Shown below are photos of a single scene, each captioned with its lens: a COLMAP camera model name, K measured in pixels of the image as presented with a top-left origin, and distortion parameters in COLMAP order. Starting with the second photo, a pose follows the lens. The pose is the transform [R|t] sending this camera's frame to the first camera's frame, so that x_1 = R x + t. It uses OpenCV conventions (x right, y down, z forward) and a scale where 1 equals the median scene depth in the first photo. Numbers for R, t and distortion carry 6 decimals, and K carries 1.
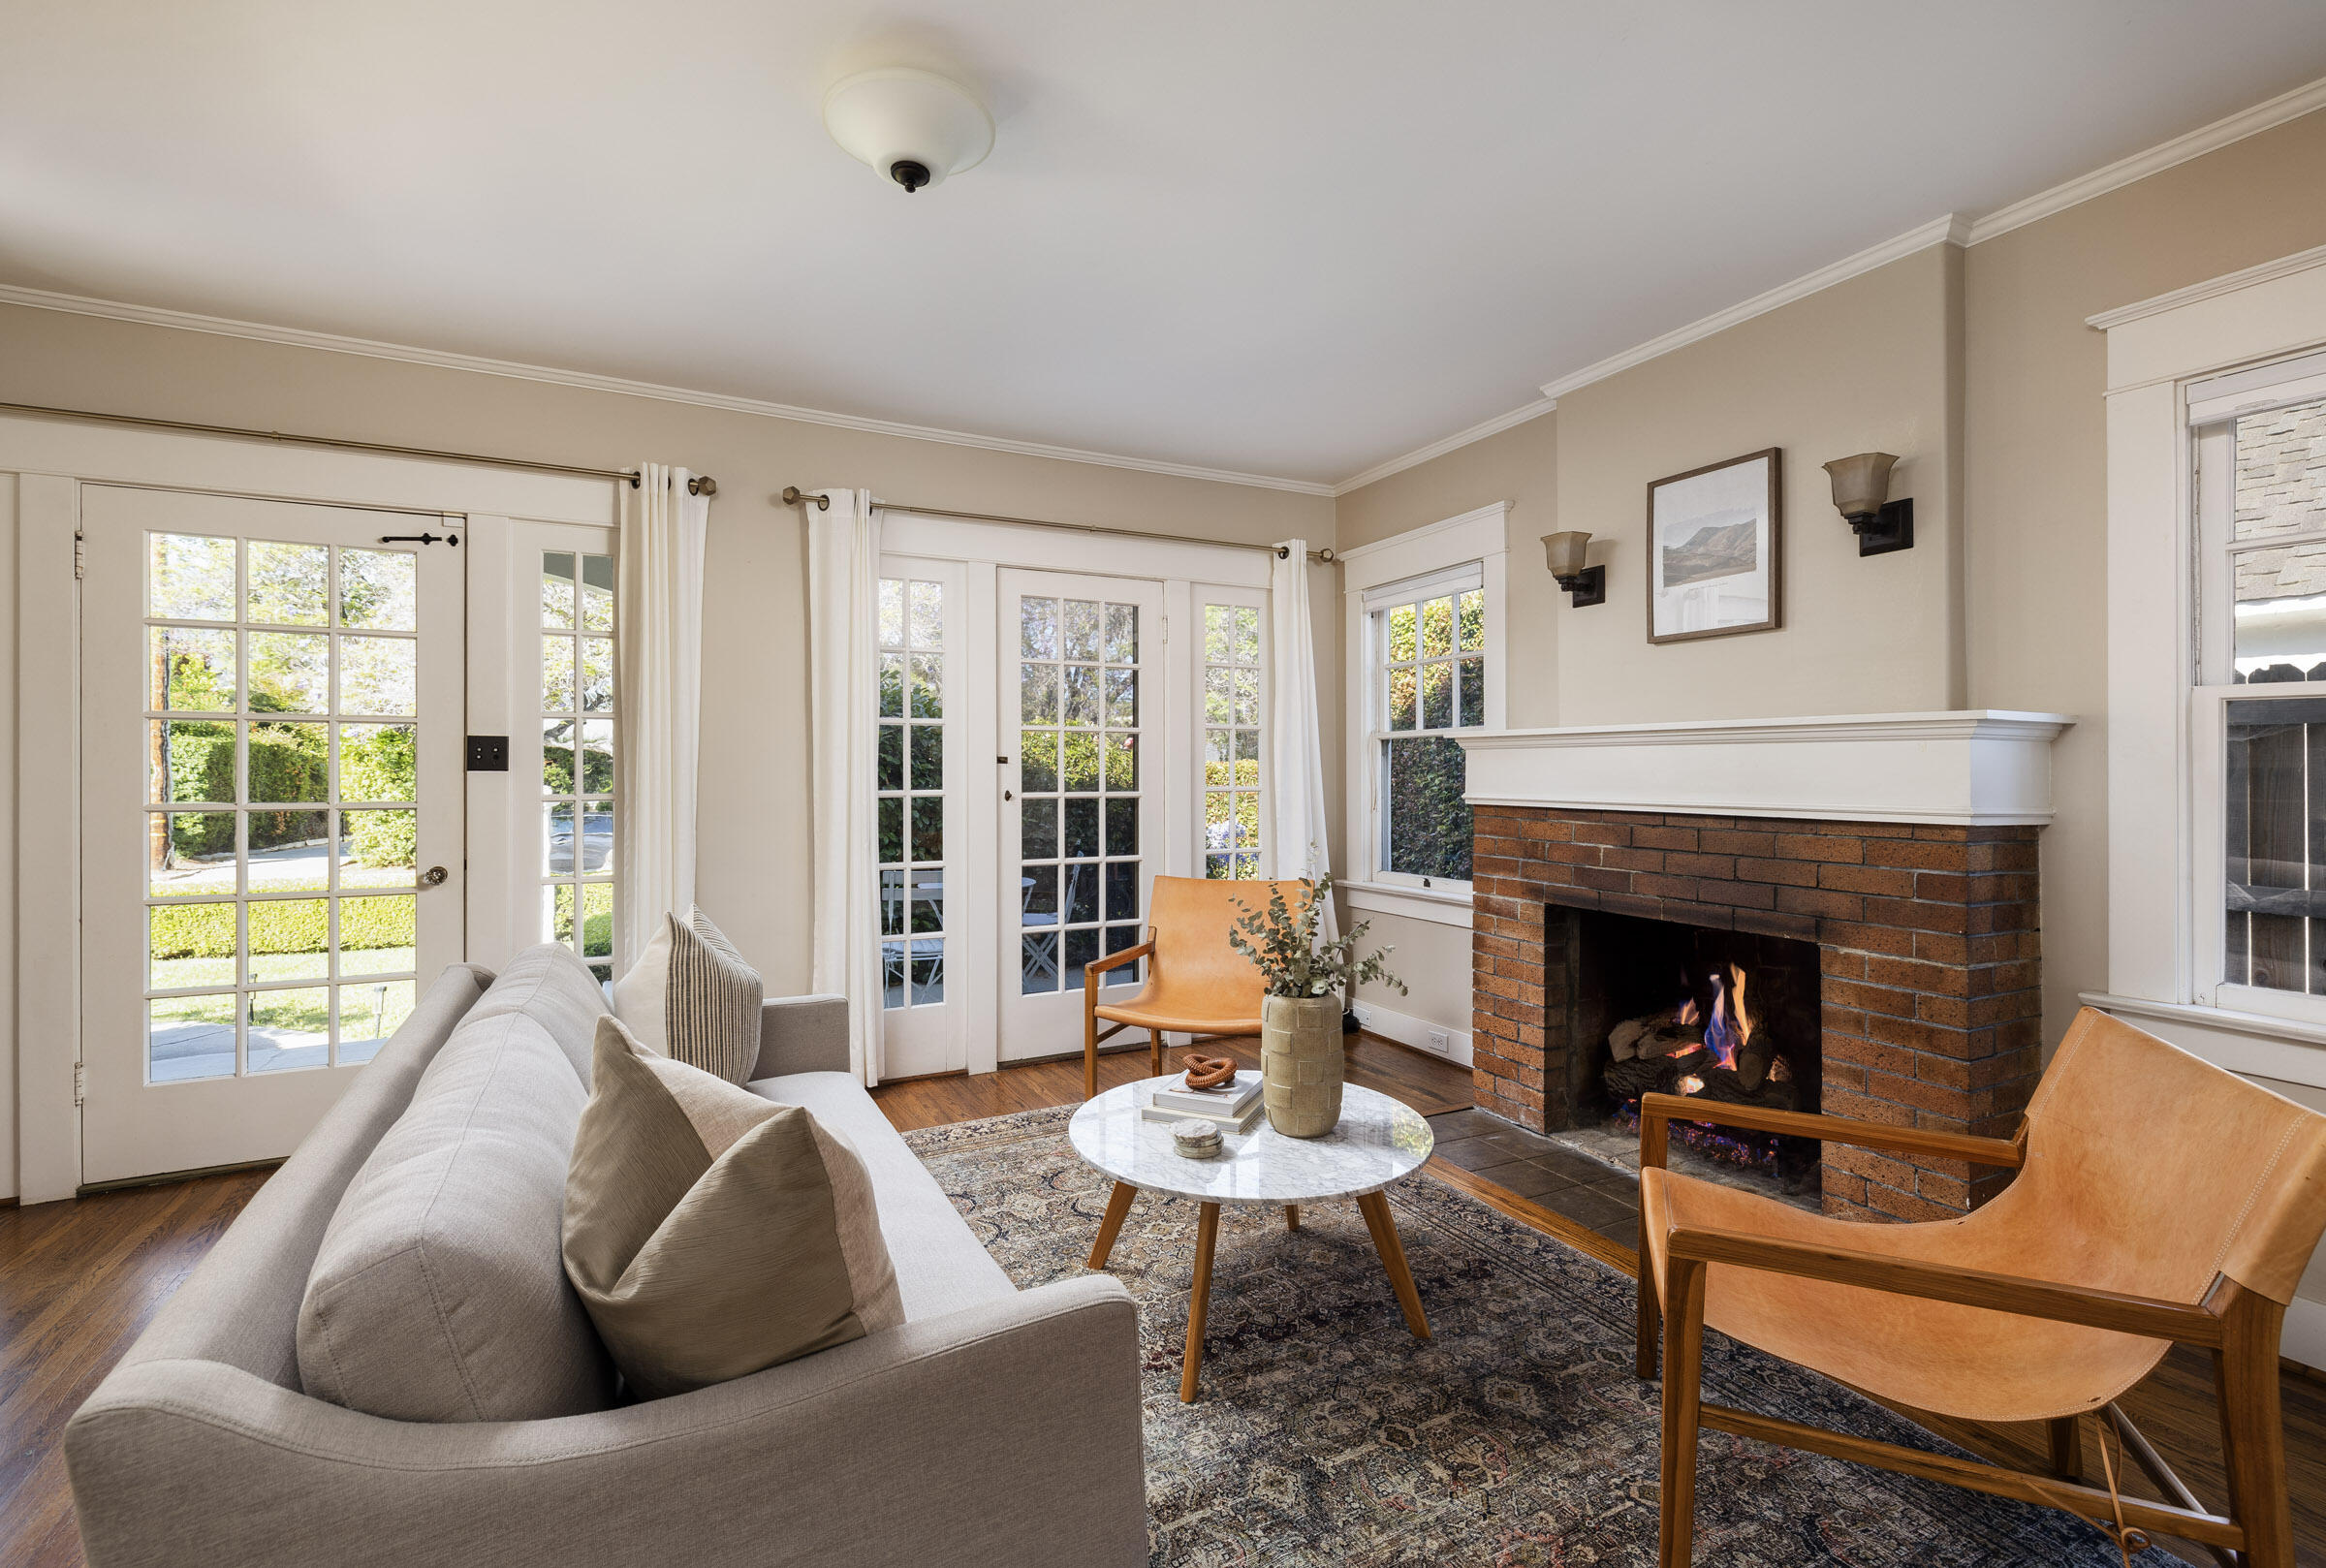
lens RADIAL K [[1015.5, 0, 1164.1], [0, 1015.5, 764.2], [0, 0, 1]] dist [-0.002609, 0.000158]
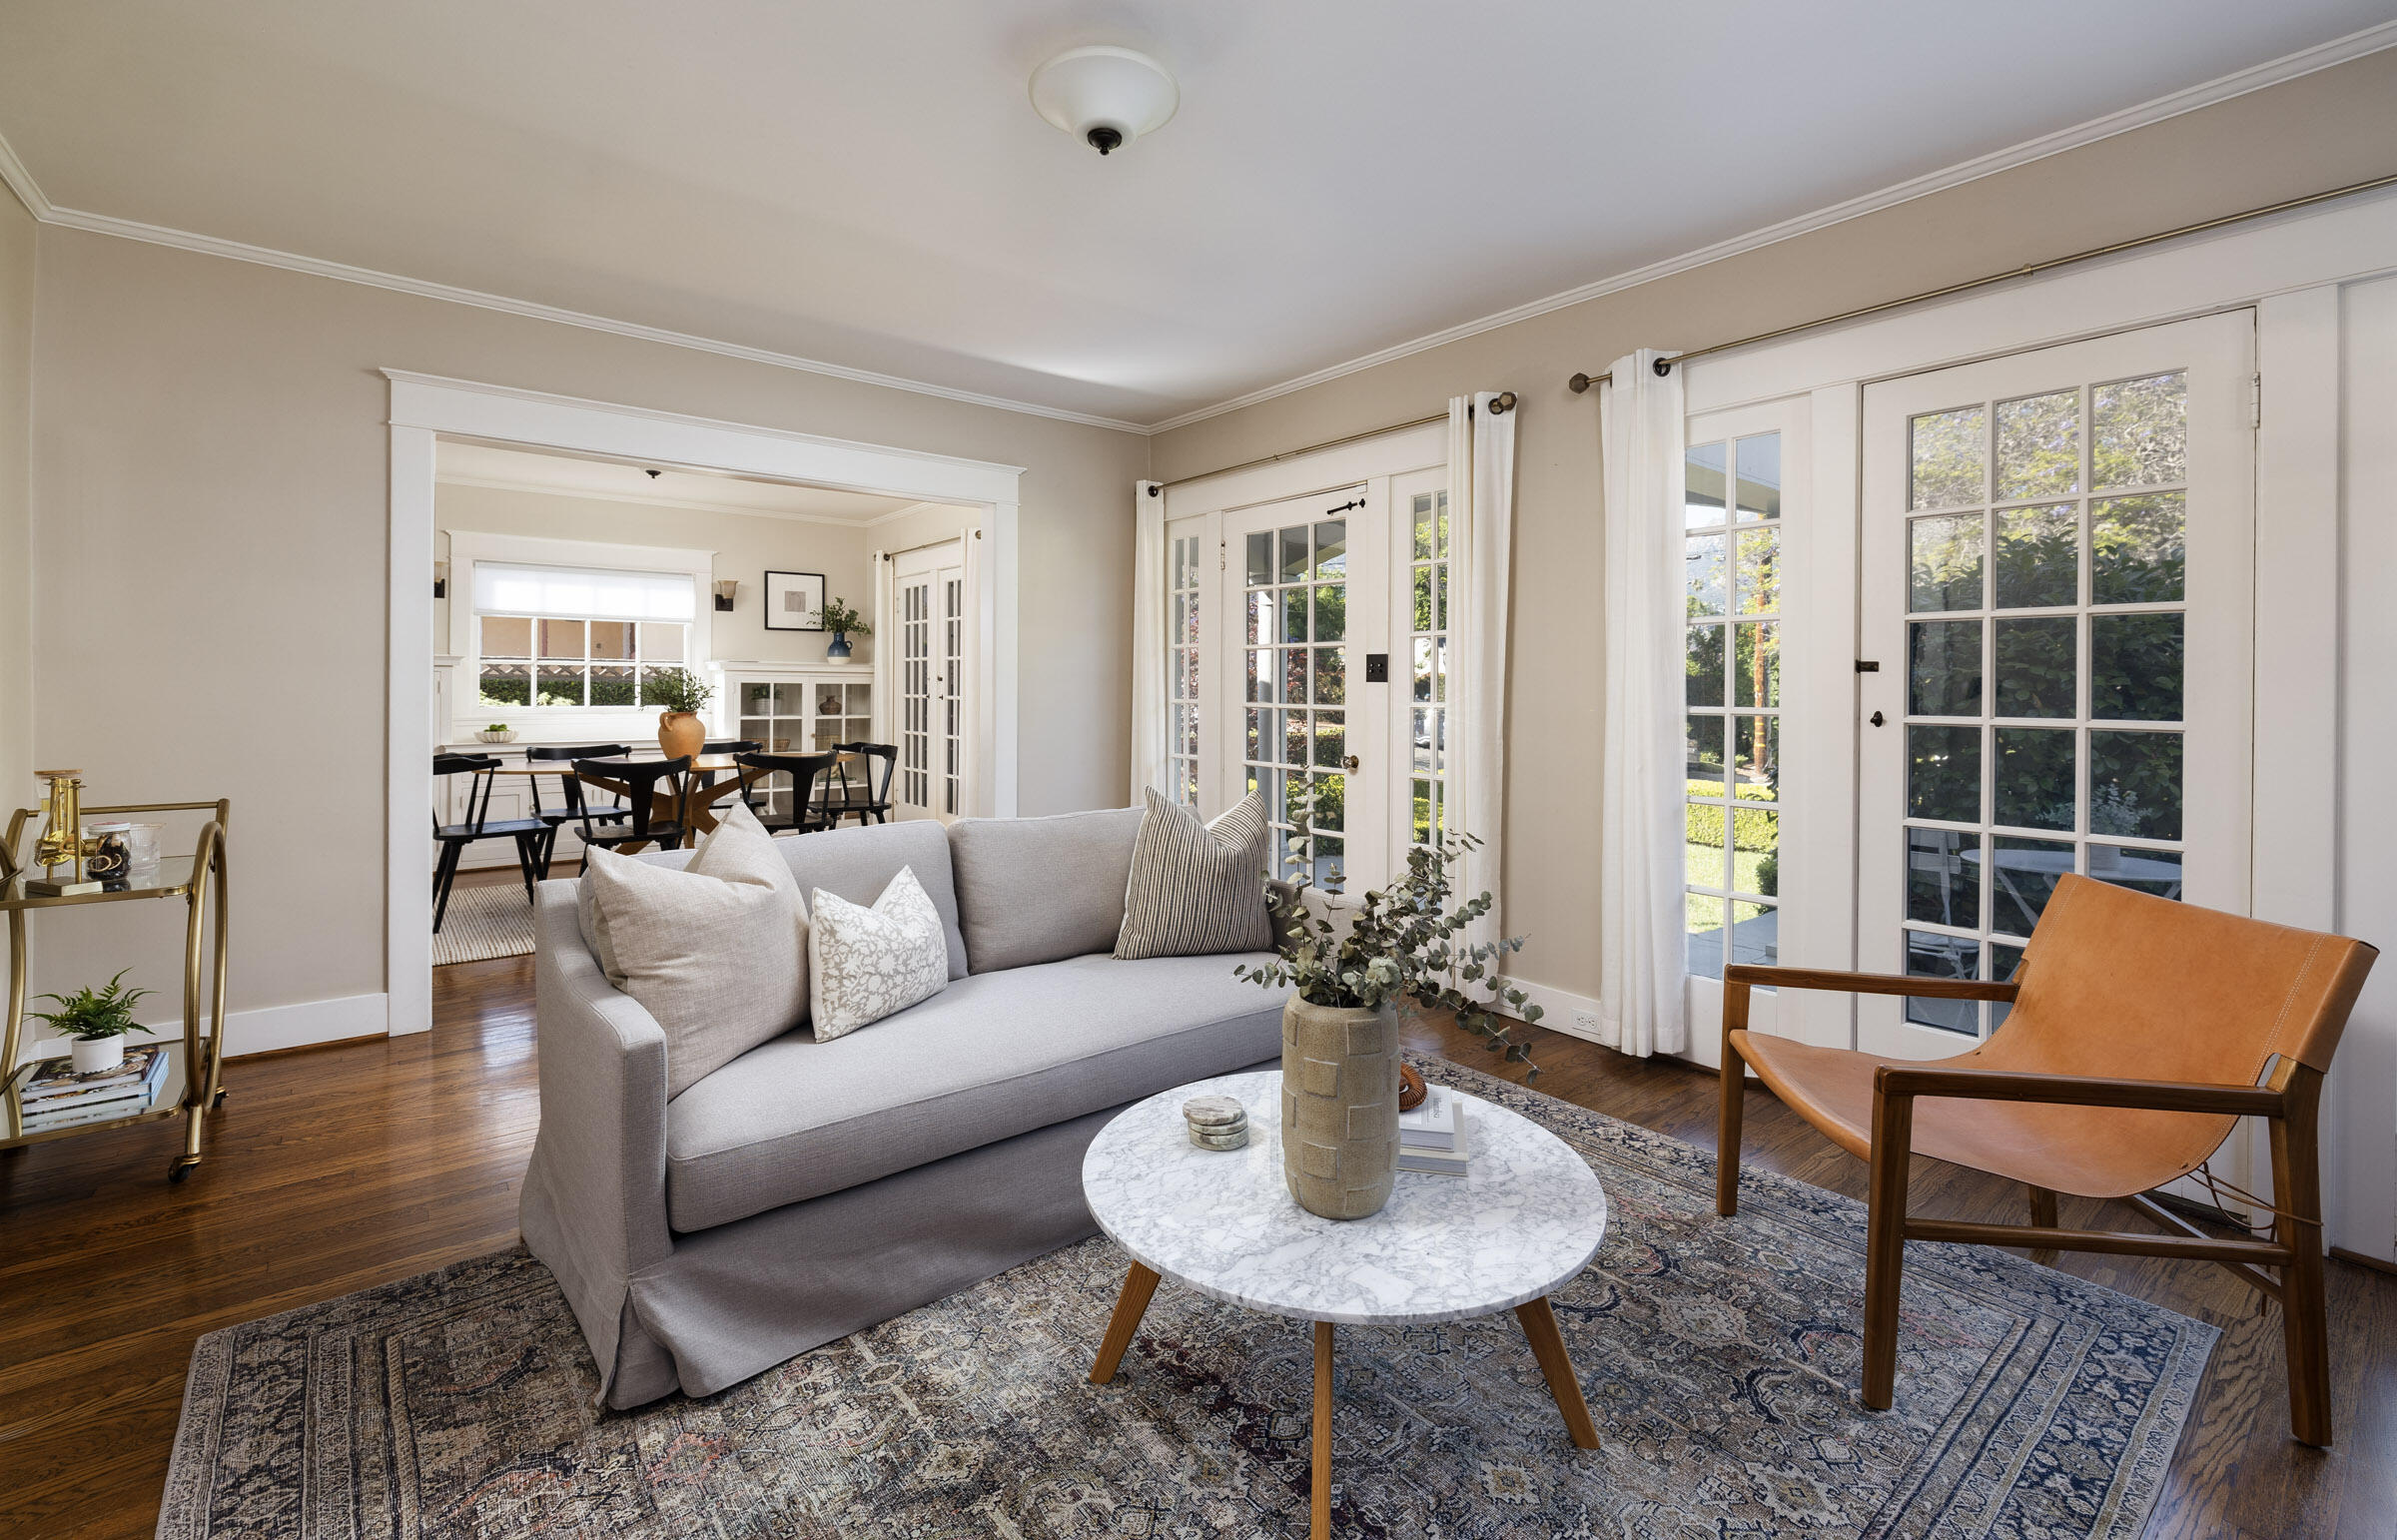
lens RADIAL K [[1043.5, 0, 1218.7], [0, 1043.5, 693.4], [0, 0, 1]] dist [-0.003752, -0.000140]
pose [[0.206796, 0.003092, -0.978379, 0.530581], [-0.004497, 0.999987, 0.002210, 0.017605], [0.978374, 0.003943, 0.206807, 0.524533]]
